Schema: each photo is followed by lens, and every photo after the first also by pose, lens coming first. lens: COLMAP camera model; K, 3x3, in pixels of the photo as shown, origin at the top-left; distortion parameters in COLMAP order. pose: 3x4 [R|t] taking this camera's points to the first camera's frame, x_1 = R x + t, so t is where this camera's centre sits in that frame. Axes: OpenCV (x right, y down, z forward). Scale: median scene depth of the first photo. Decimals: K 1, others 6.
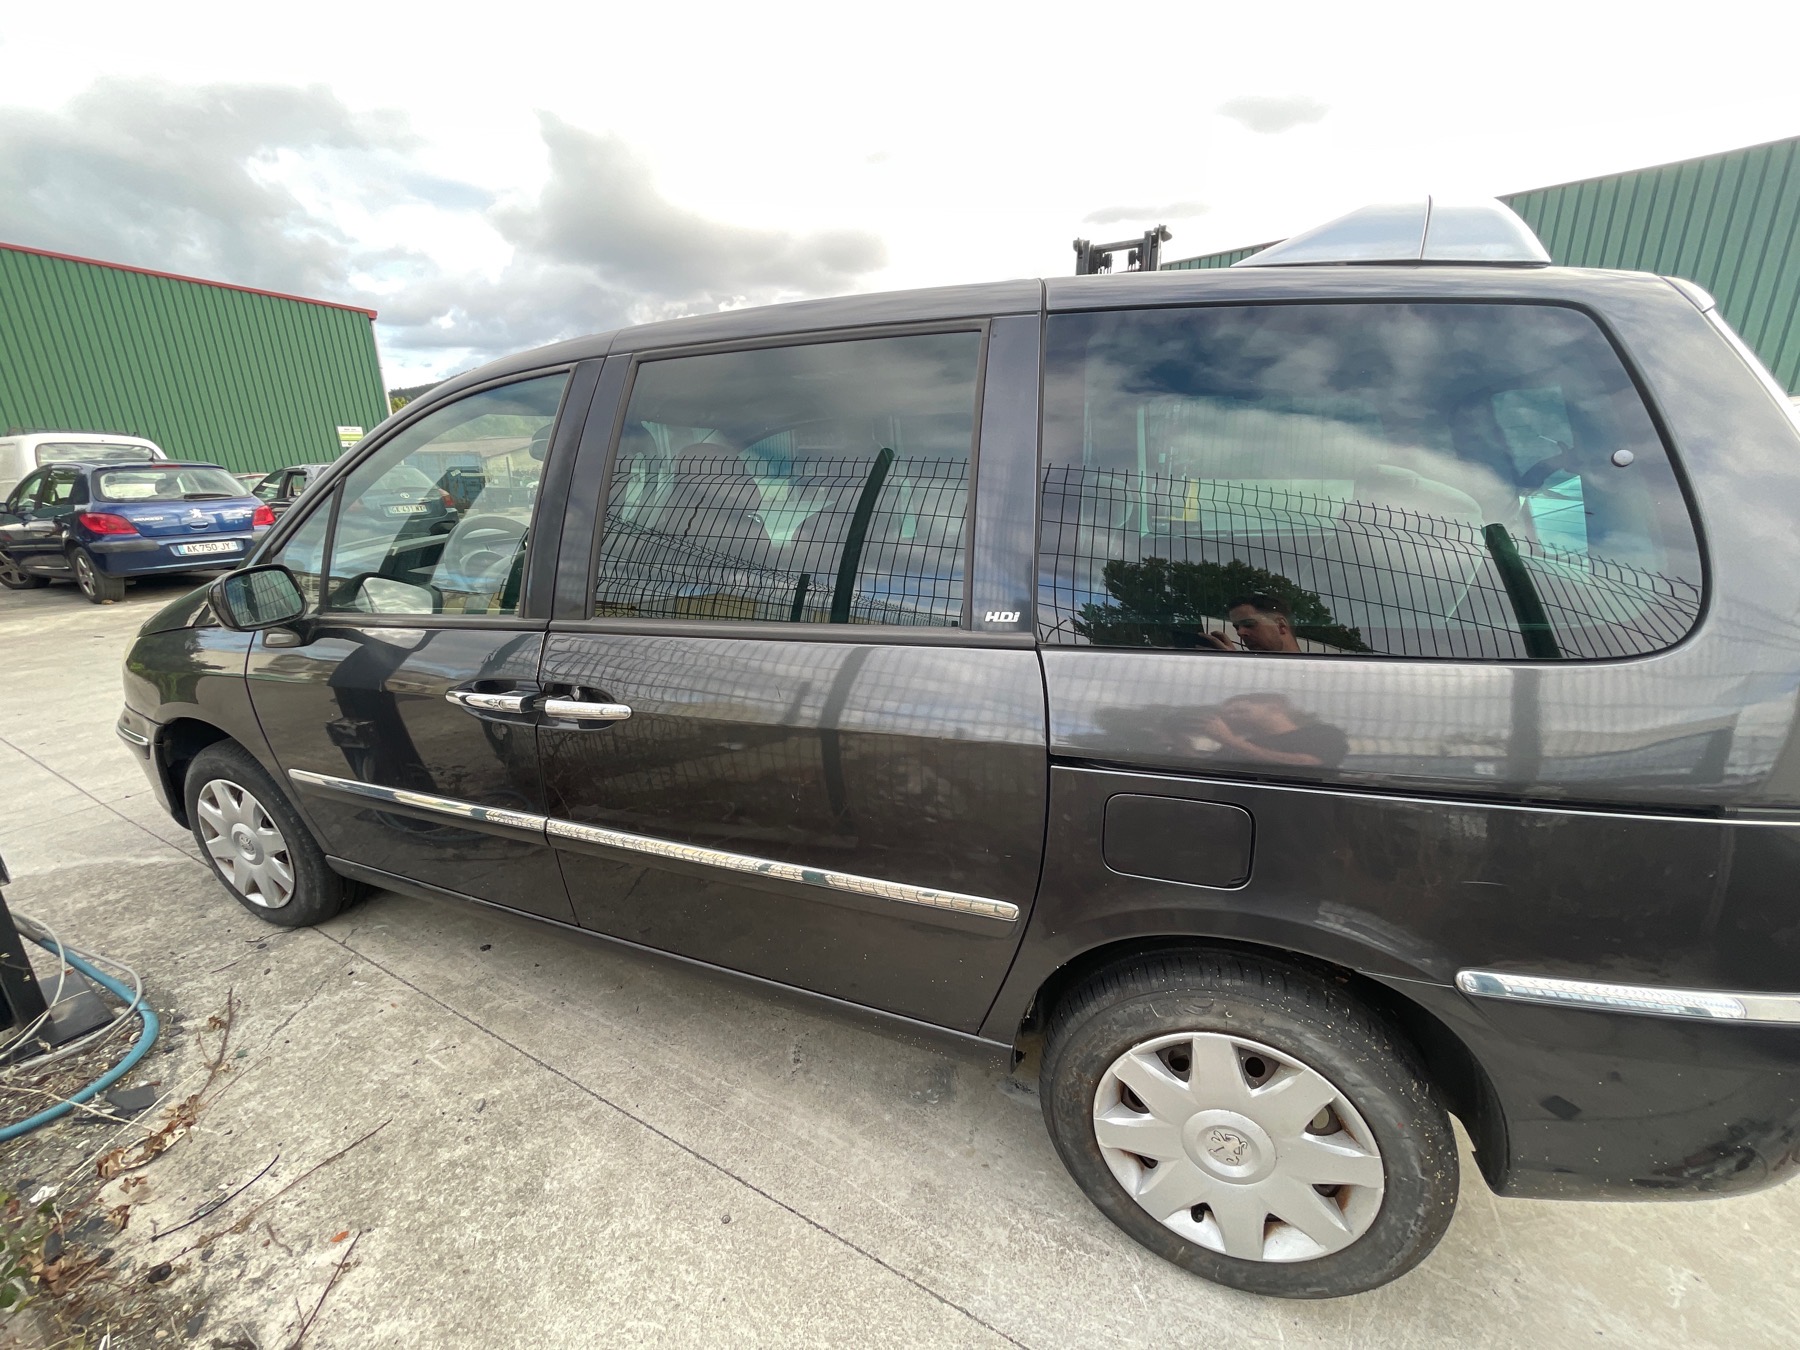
lens RADIAL K [[738.9, 0, 900.0], [0, 738.9, 675.0], [0, 0, 1]] dist [0.000709, -0.000099]
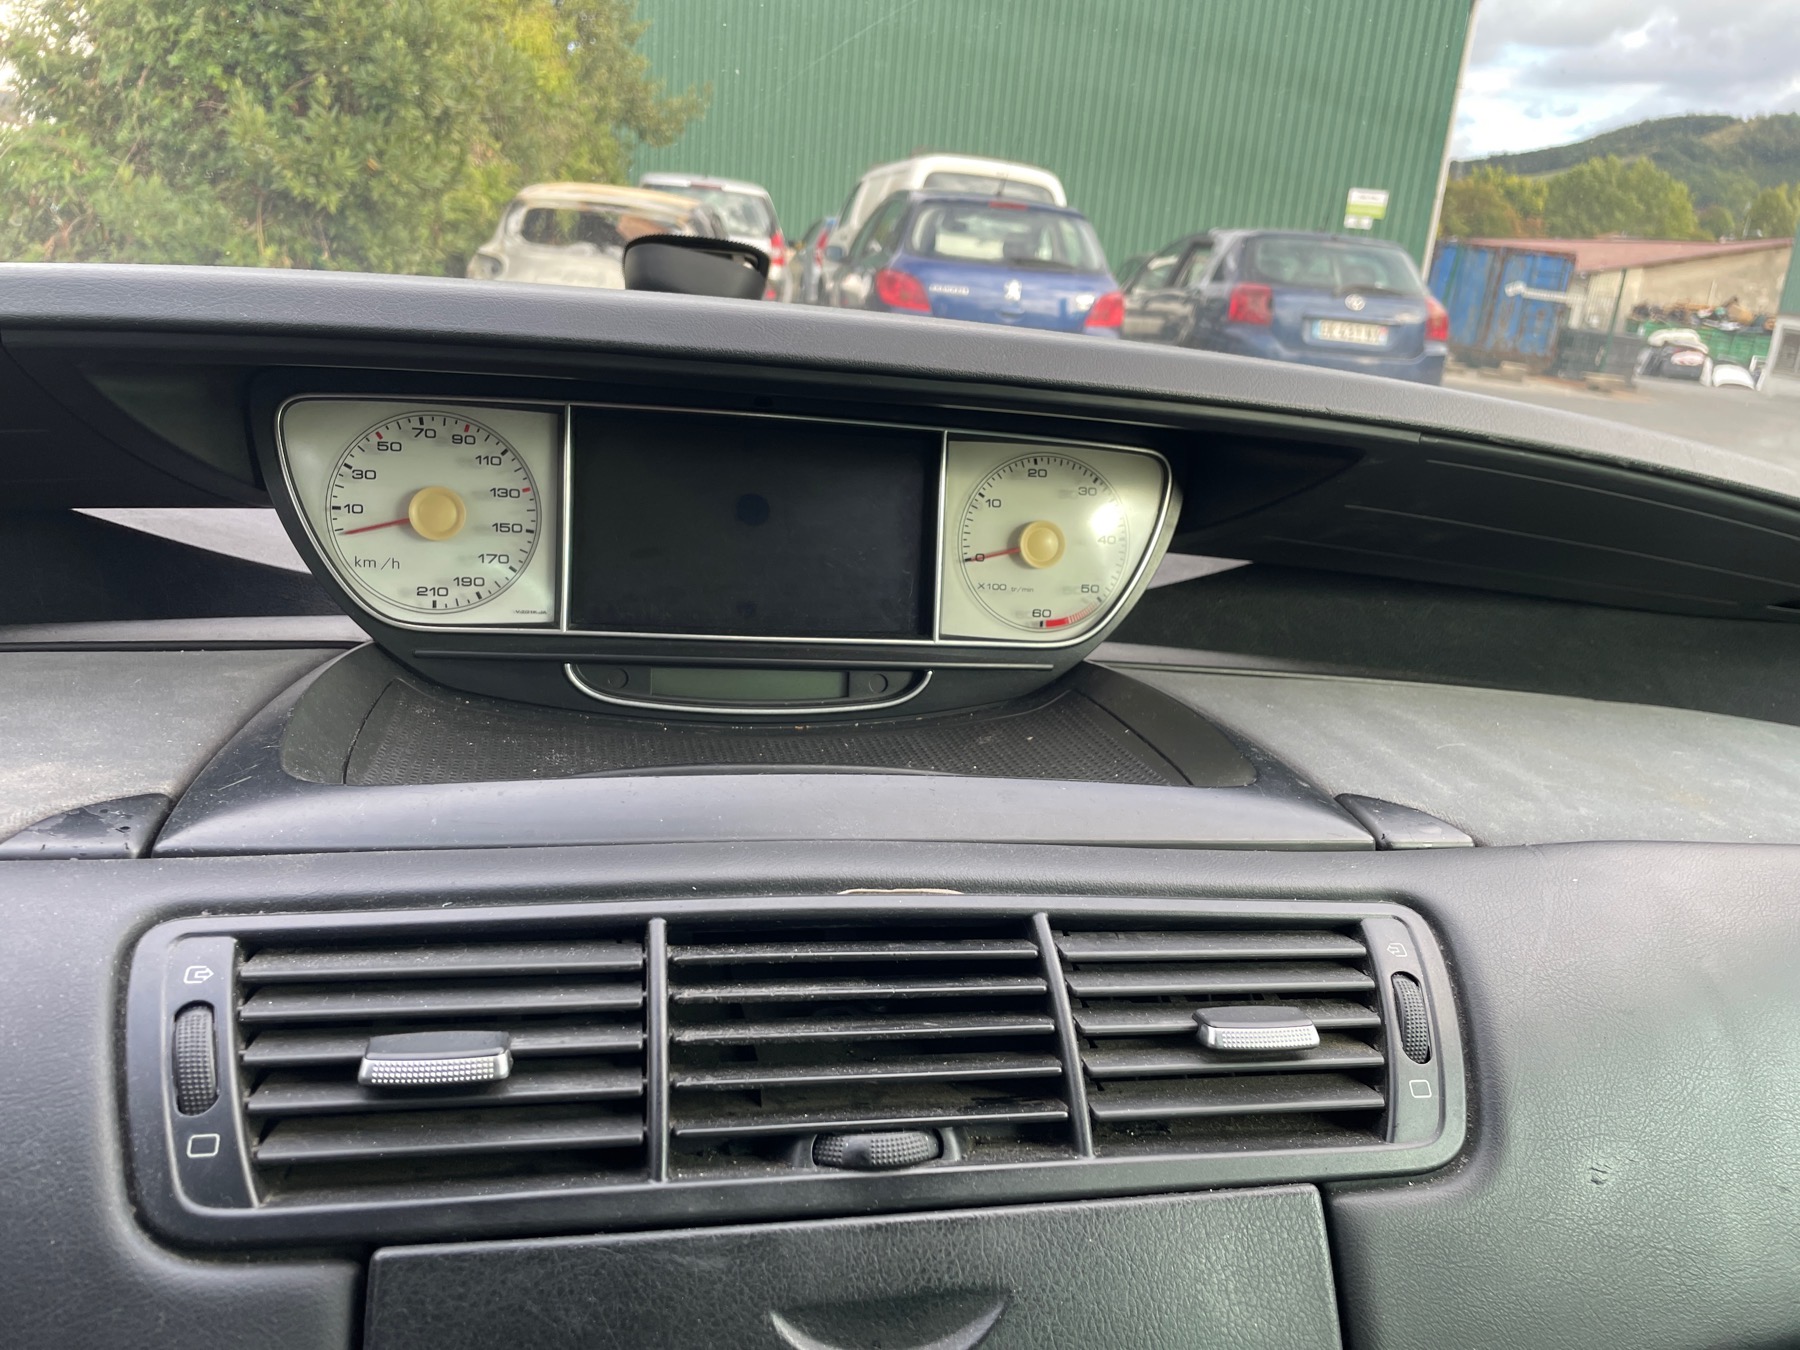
lens RADIAL K [[1327.6, 0, 900.0], [0, 1327.6, 675.0], [0, 0, 1]] dist [0.070169, -0.096081]
pose [[0.566448, 0.320765, -0.759109, -0.093667], [-0.324320, 0.933577, 0.152479, -0.058654], [0.757597, 0.159823, 0.632853, 0.276402]]
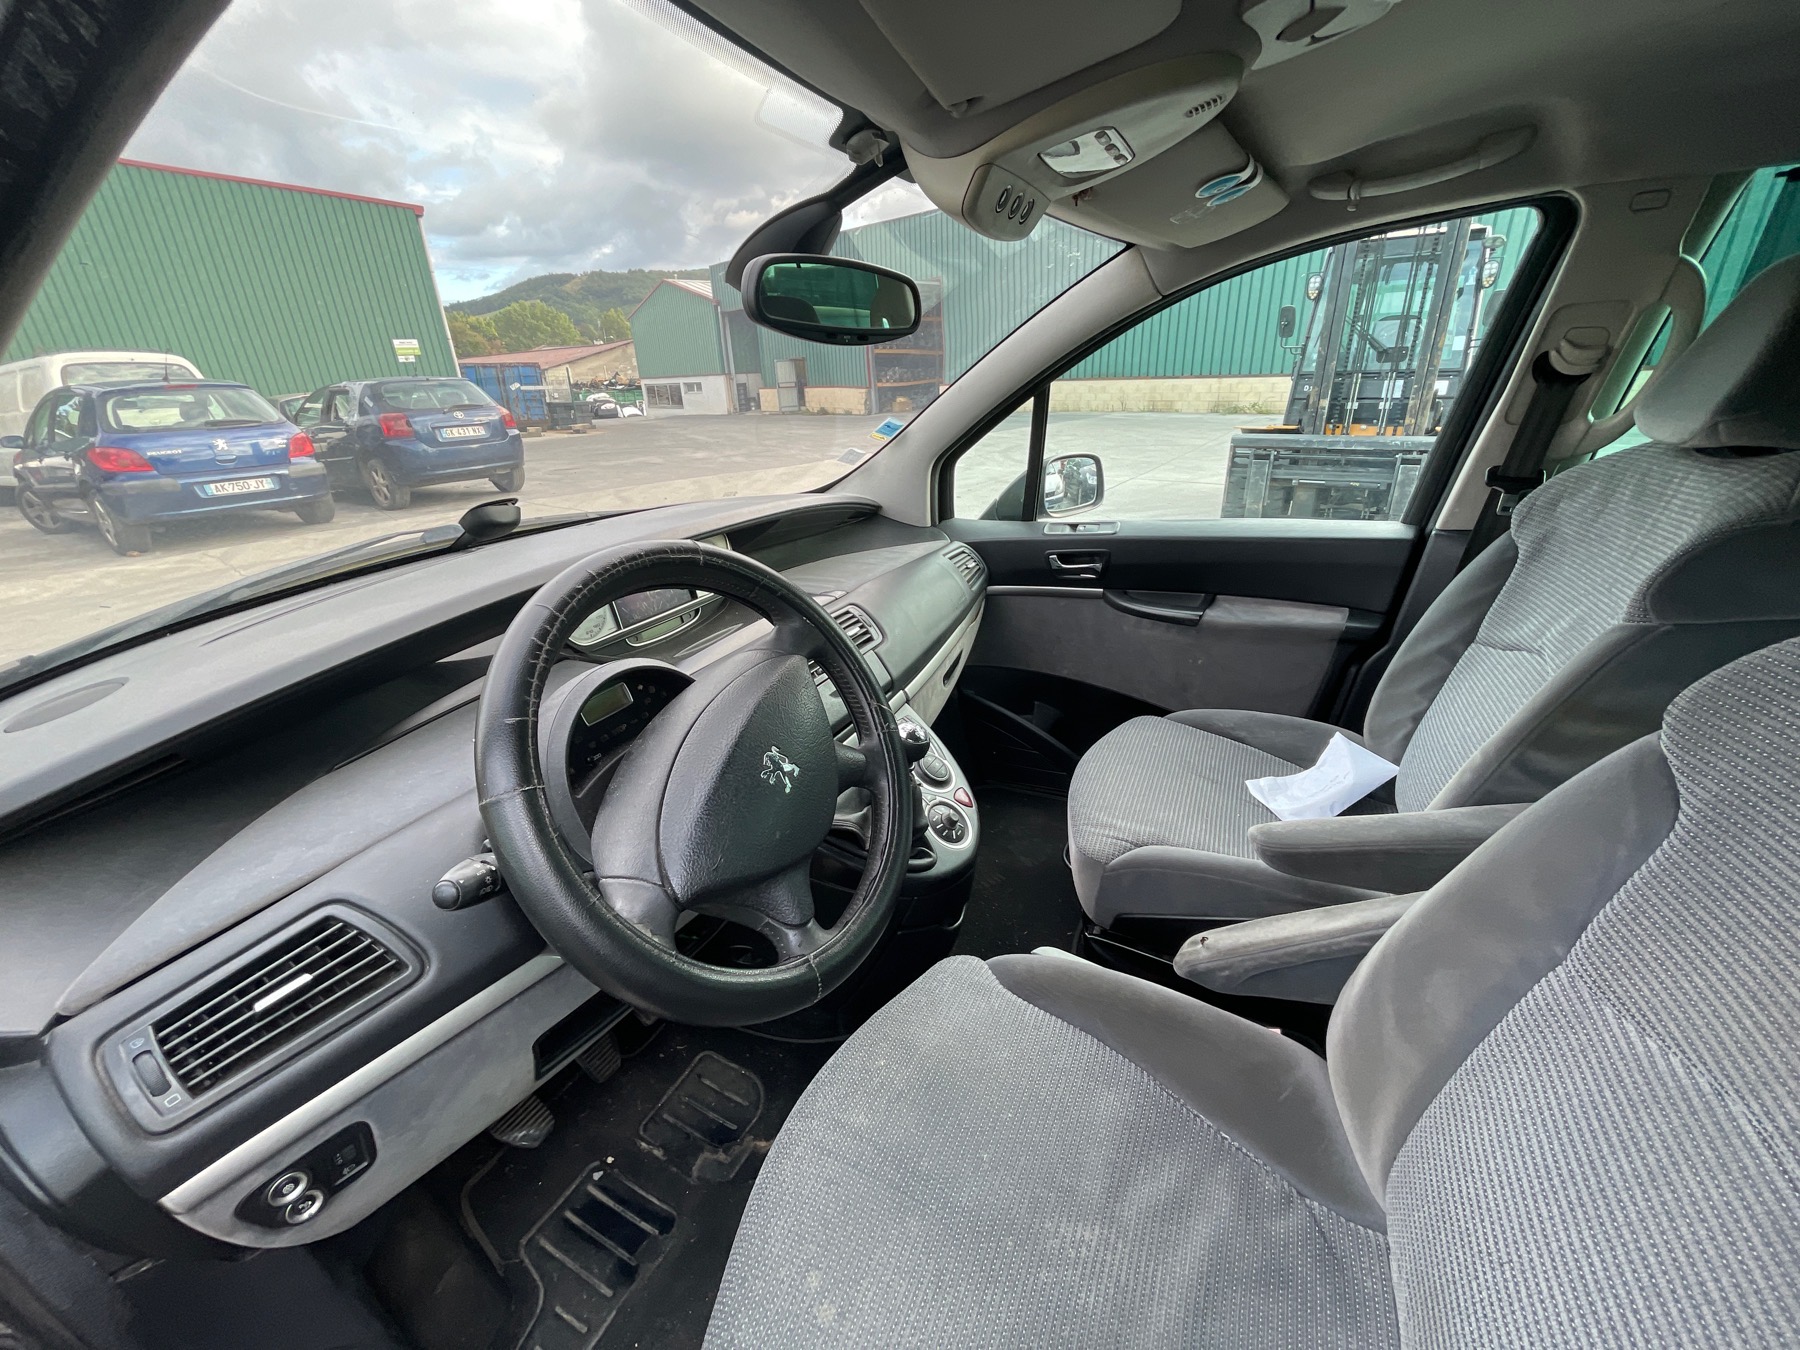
lens RADIAL K [[712.0, 0, 900.0], [0, 712.0, 675.0], [0, 0, 1]] dist [-0.002956, -0.000034]
pose [[0.997694, 0.009841, -0.067162, -0.099786], [-0.001285, 0.991996, 0.126264, -0.052842], [0.067867, -0.125886, 0.989721, 0.184044]]
